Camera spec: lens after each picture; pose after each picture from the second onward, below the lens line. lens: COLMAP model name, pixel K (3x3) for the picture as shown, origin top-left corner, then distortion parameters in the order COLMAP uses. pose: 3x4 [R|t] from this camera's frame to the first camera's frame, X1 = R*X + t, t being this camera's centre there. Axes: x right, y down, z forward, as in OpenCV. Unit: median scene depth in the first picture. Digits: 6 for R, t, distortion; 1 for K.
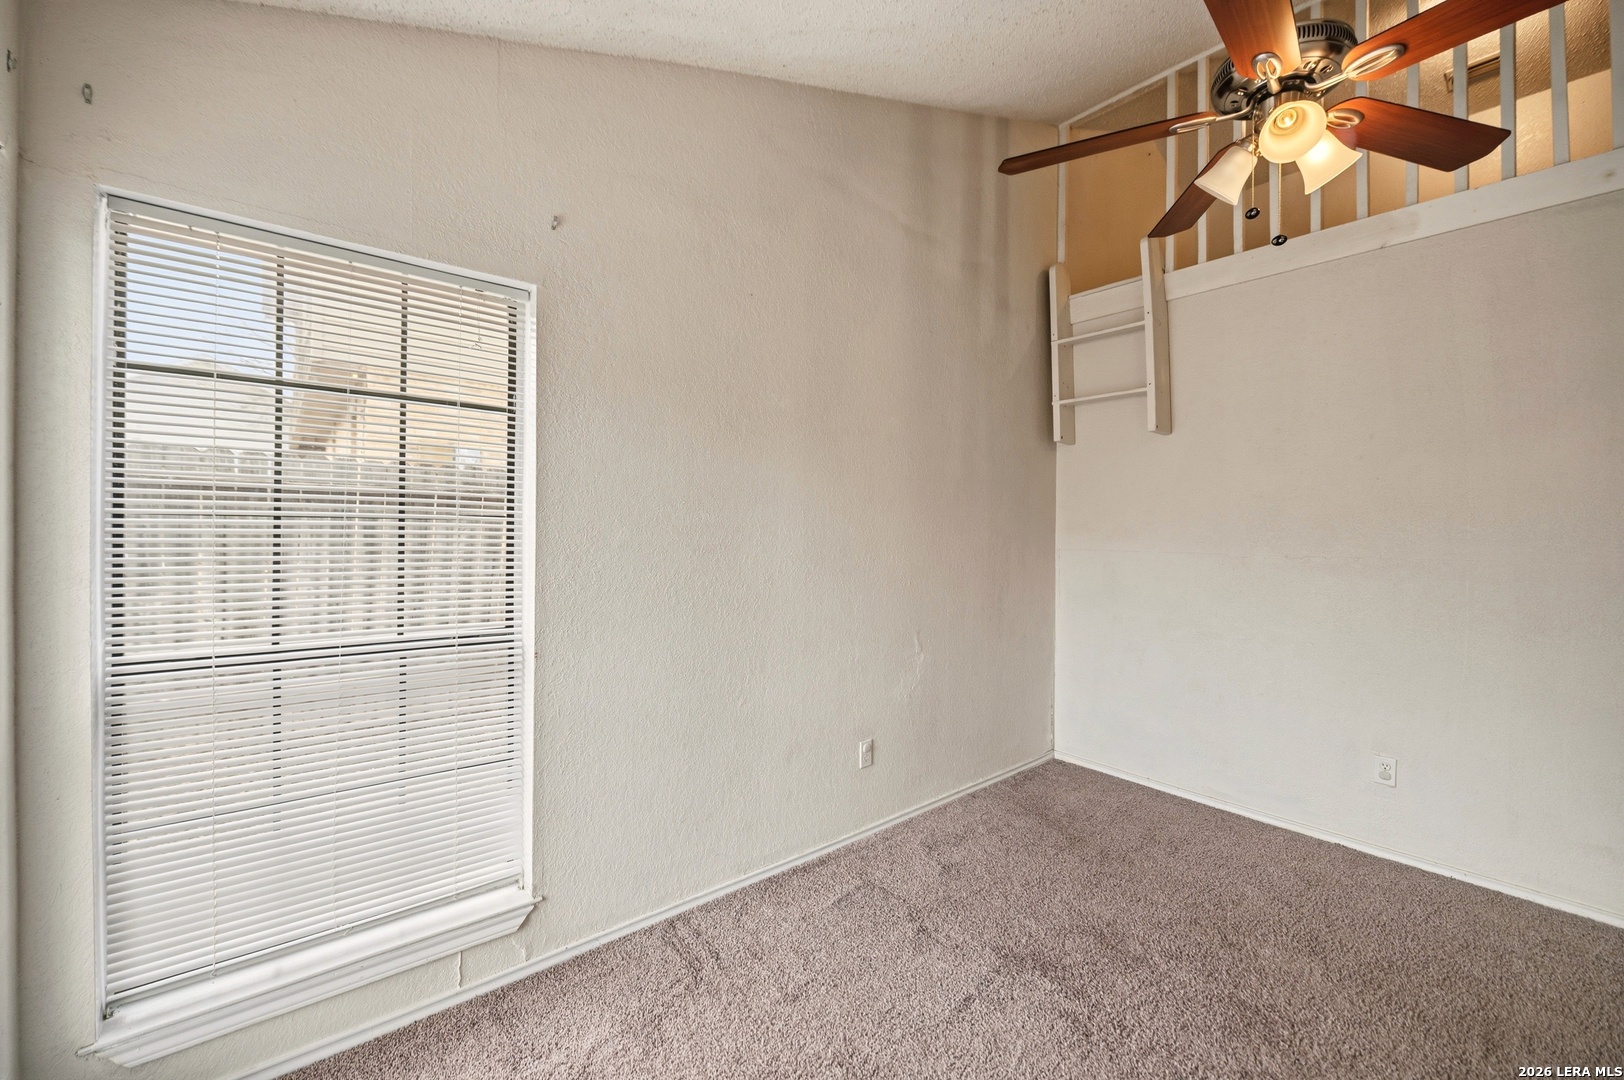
lens RADIAL K [[650.5, 0, 803.6], [0, 650.5, 527.0], [0, 0, 1]] dist [-0.008093, -0.000457]
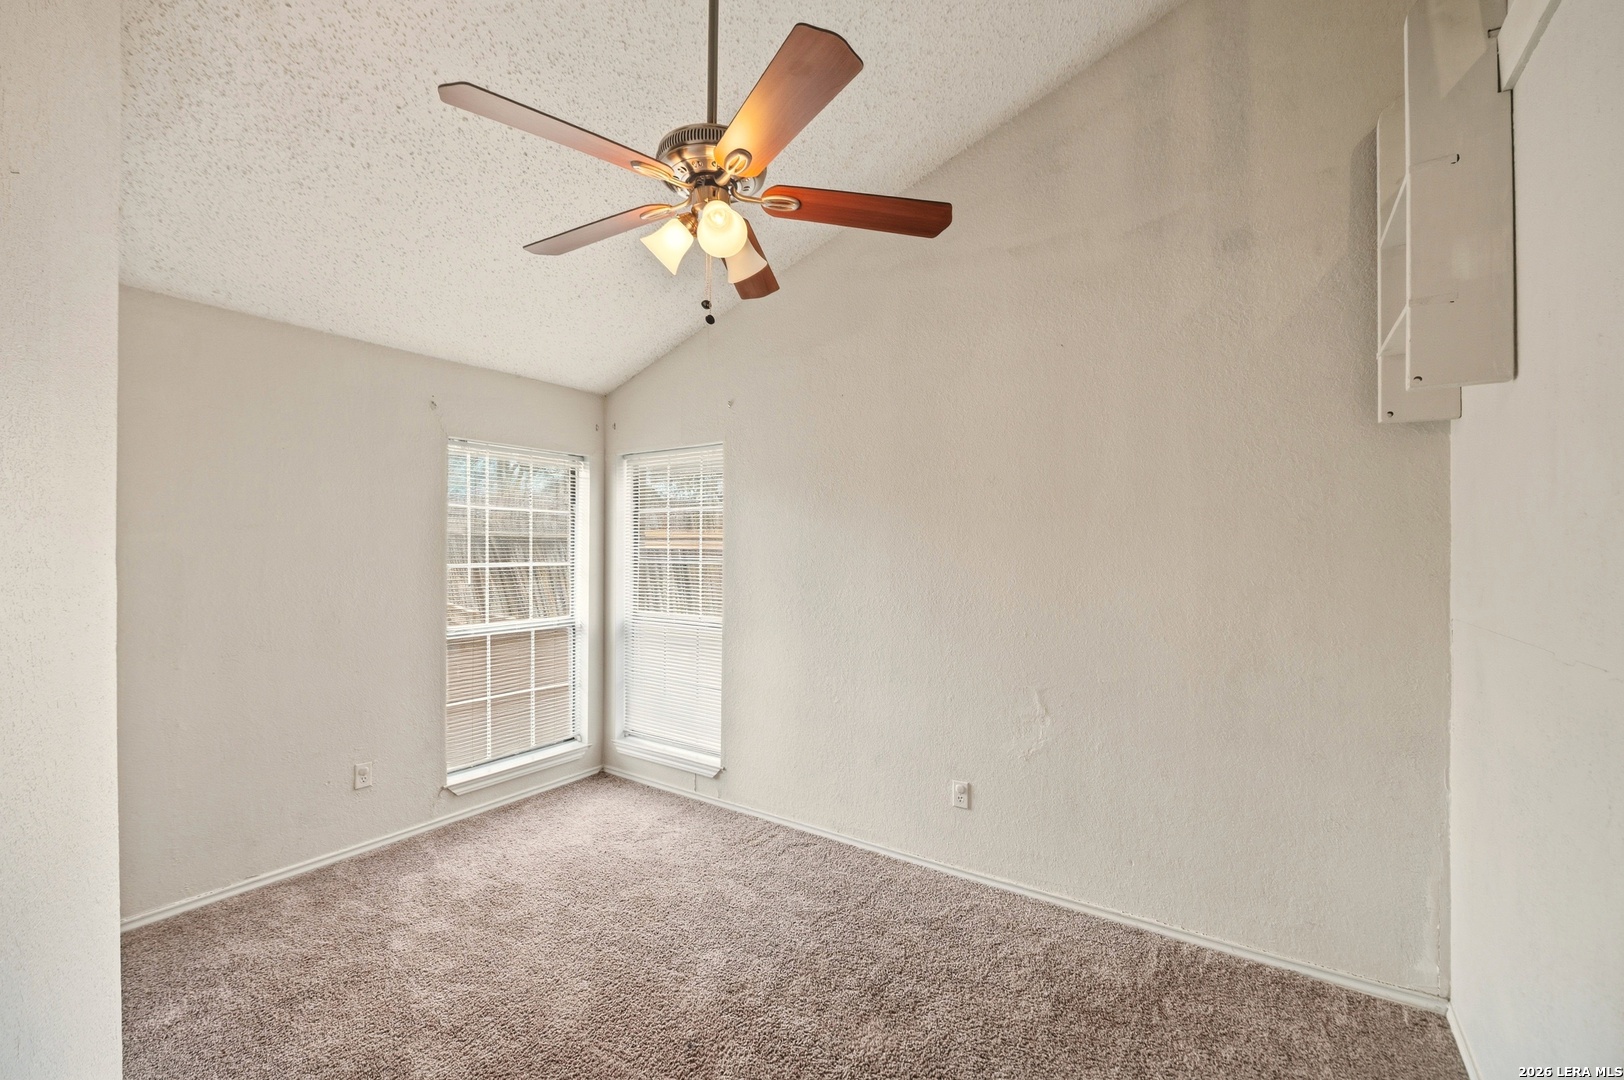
lens RADIAL K [[650.5, 0, 803.6], [0, 650.5, 527.0], [0, 0, 1]] dist [-0.008093, -0.000457]
pose [[0.284487, -0.039735, -0.957856, 1.014094], [0.006289, 0.999197, -0.039582, -0.030288], [0.958659, 0.005237, 0.284508, 0.472953]]
